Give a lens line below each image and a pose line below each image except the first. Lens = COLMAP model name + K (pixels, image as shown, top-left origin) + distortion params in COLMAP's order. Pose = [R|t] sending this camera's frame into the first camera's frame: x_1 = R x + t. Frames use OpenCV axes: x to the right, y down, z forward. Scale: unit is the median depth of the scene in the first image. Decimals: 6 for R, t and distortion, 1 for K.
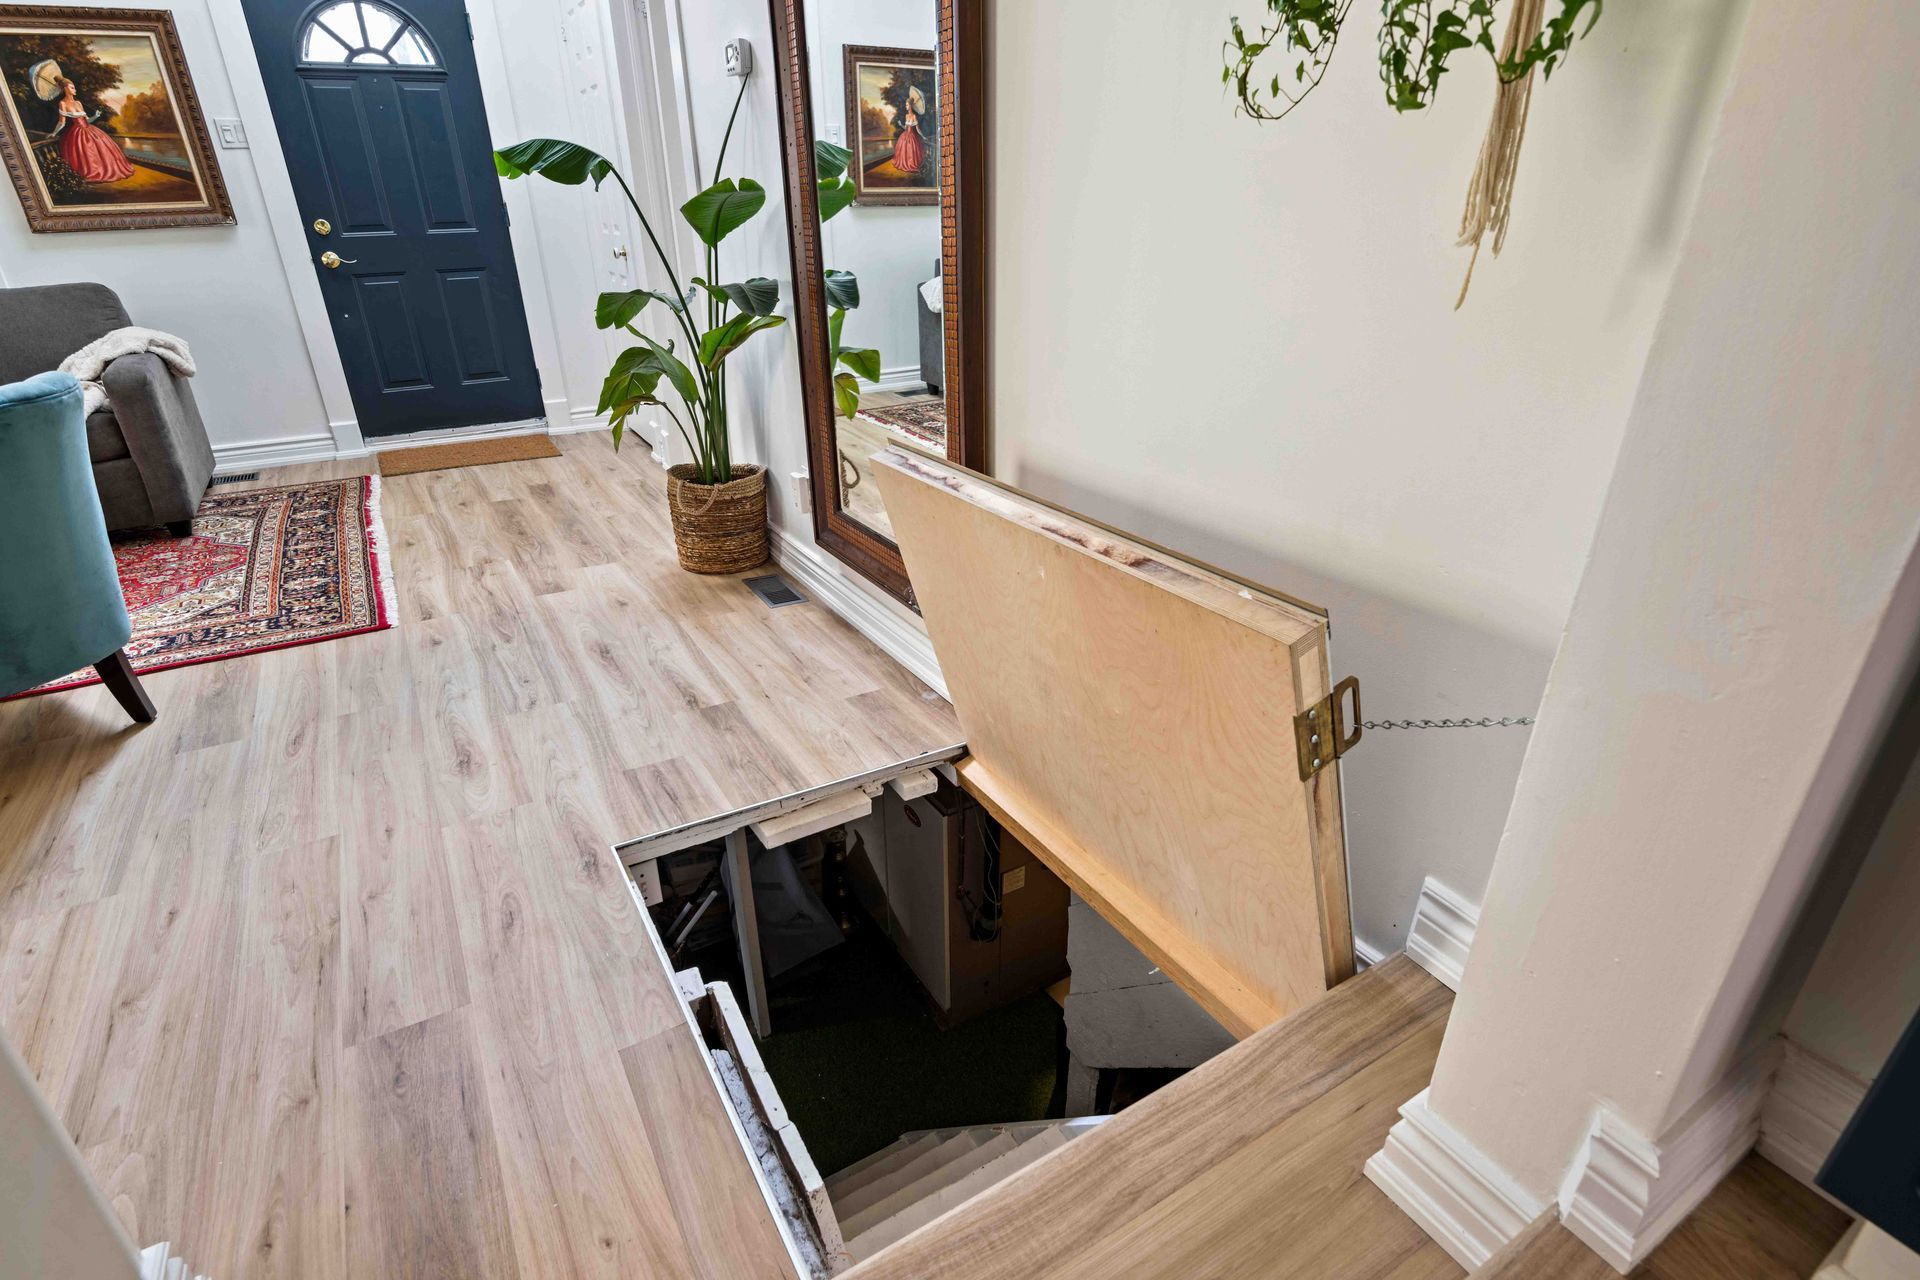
lens RADIAL K [[990.0, 0, 955.5], [0, 990.0, 650.0], [0, 0, 1]] dist [-0.001767, -0.002234]
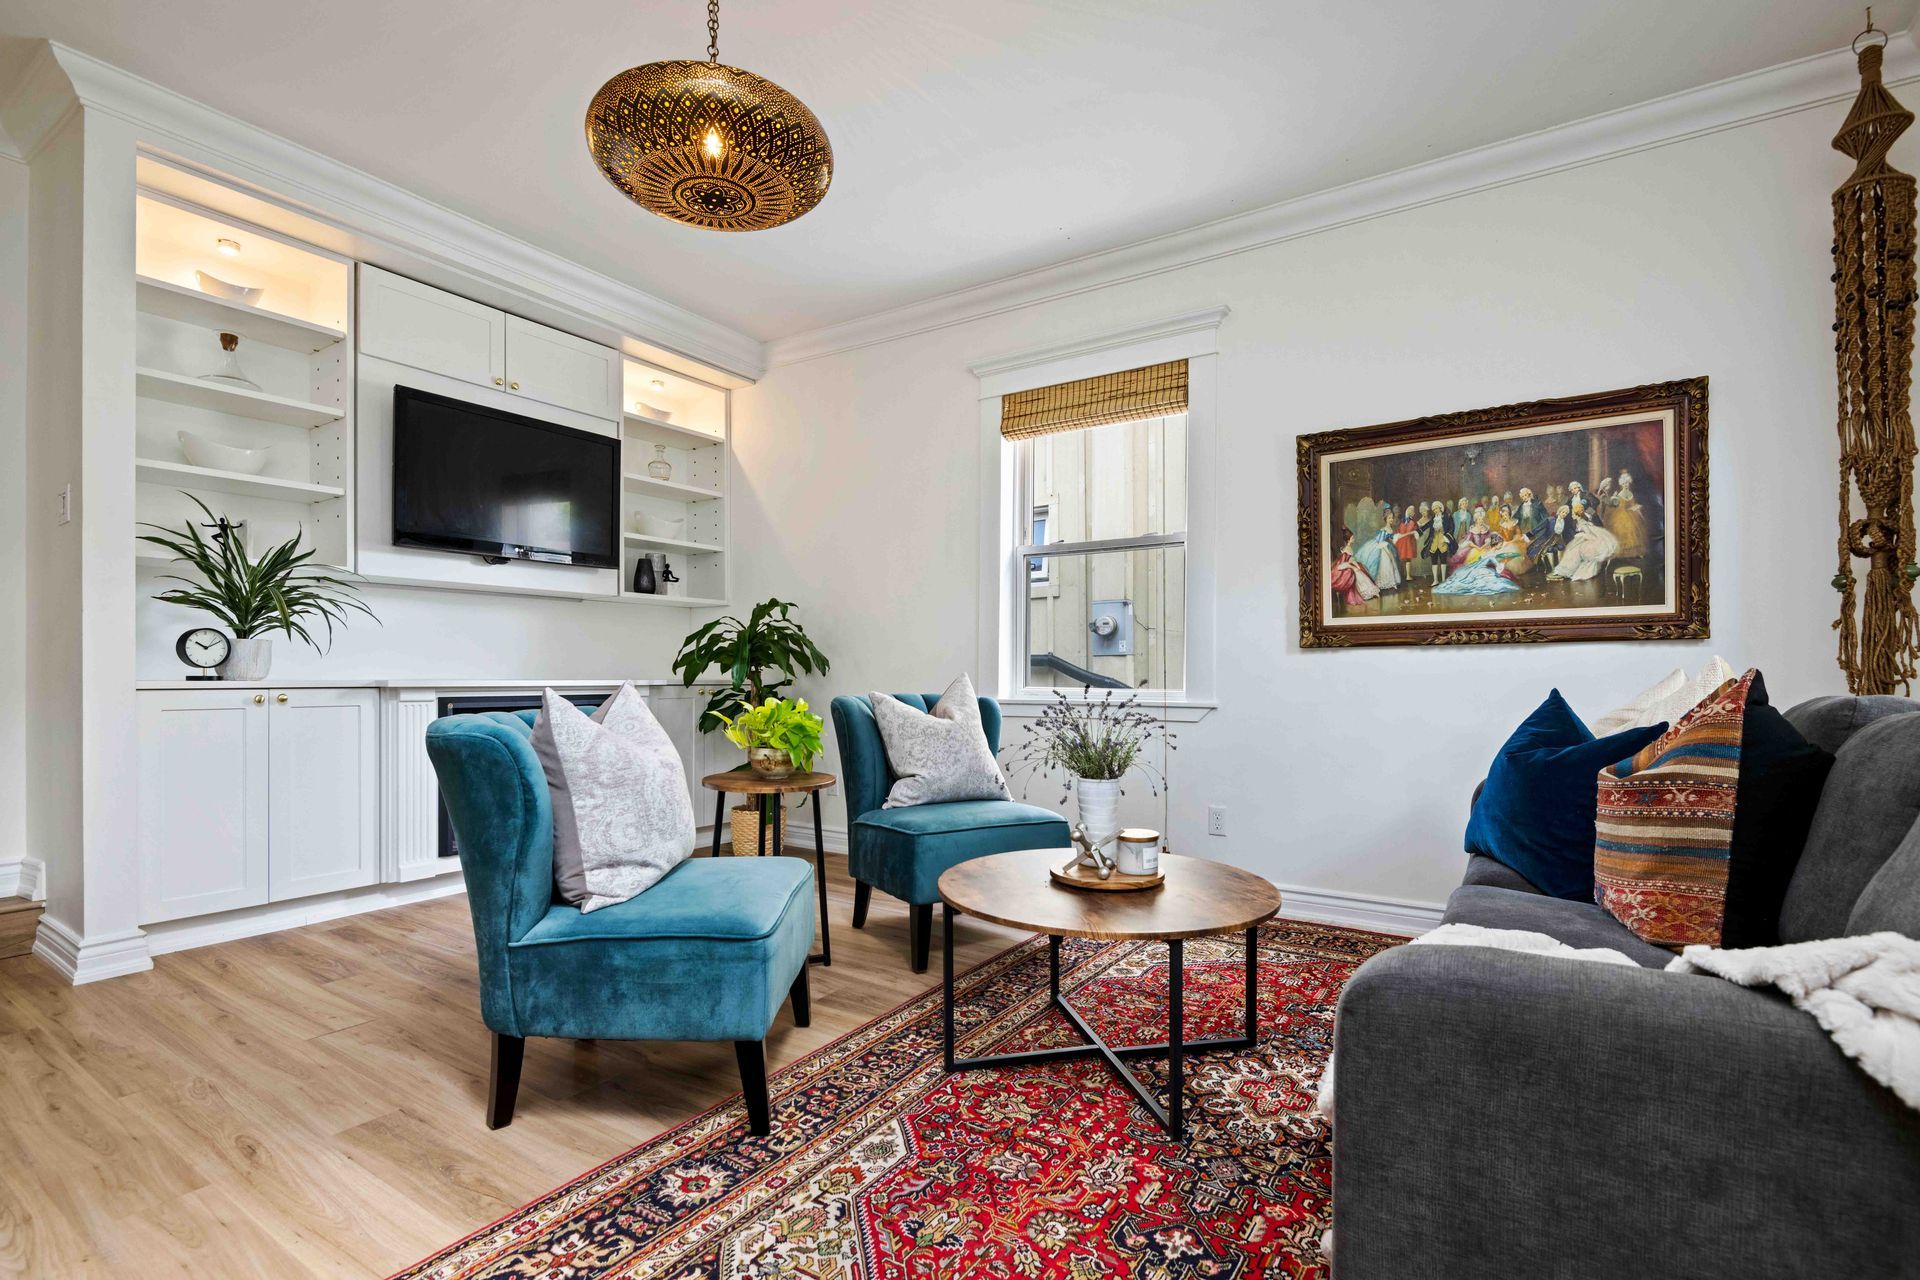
lens RADIAL K [[894.8, 0, 950.1], [0, 894.8, 674.6], [0, 0, 1]] dist [0.002445, -0.006805]
pose [[-0.895976, 0.011677, -0.443949, -0.558124], [-0.186265, 0.897598, 0.399528, -0.429566], [0.403153, 0.440660, -0.802052, 1.069121]]
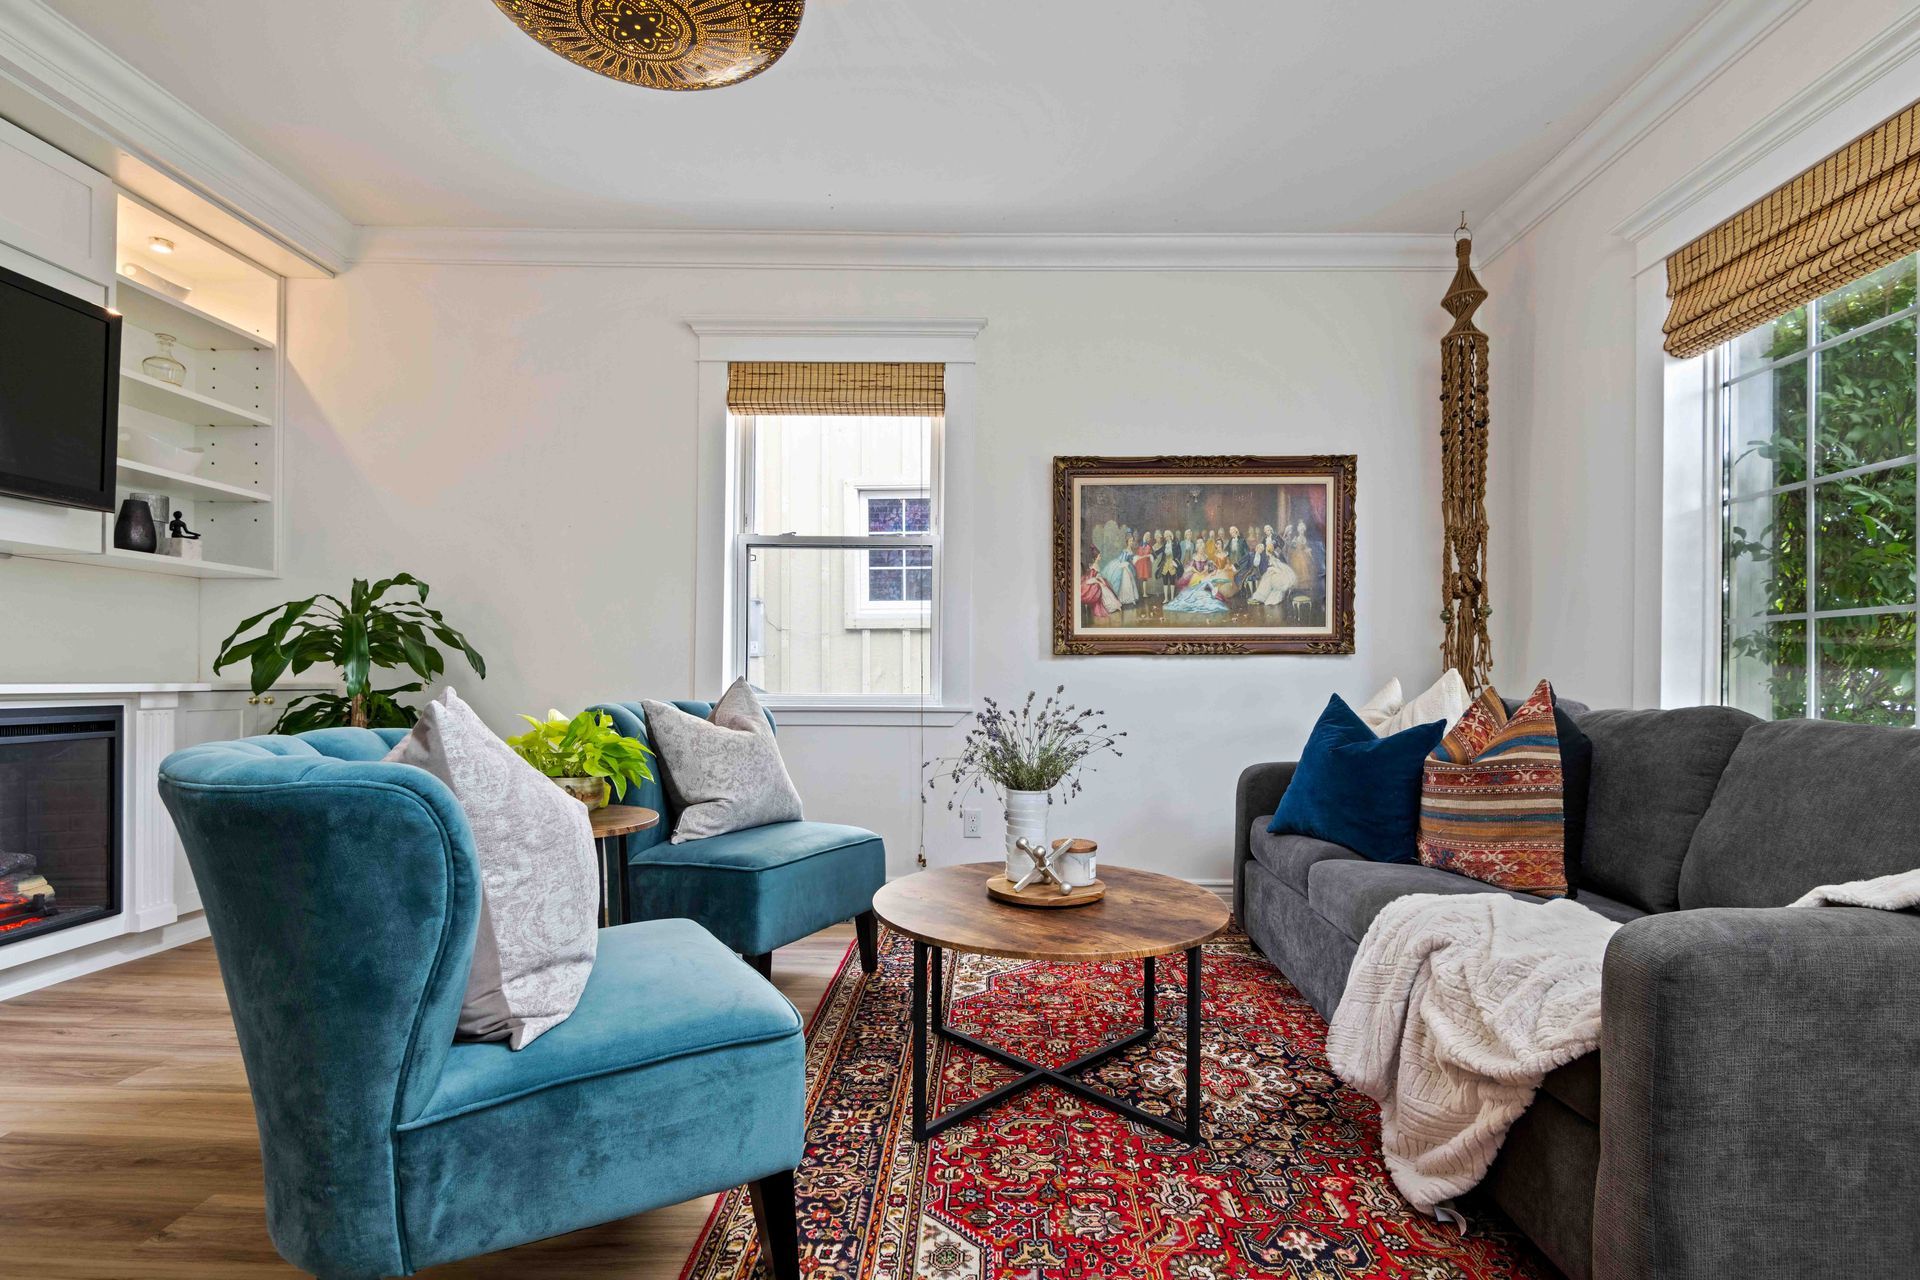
lens RADIAL K [[900.5, 0, 969.7], [0, 900.5, 672.7], [0, 0, 1]] dist [0.002798, -0.006278]
pose [[-0.507458, 0.004299, -0.861666, -0.399411], [-0.379303, 0.896778, 0.227856, -0.331037], [0.773703, 0.442460, -0.453446, 0.859755]]
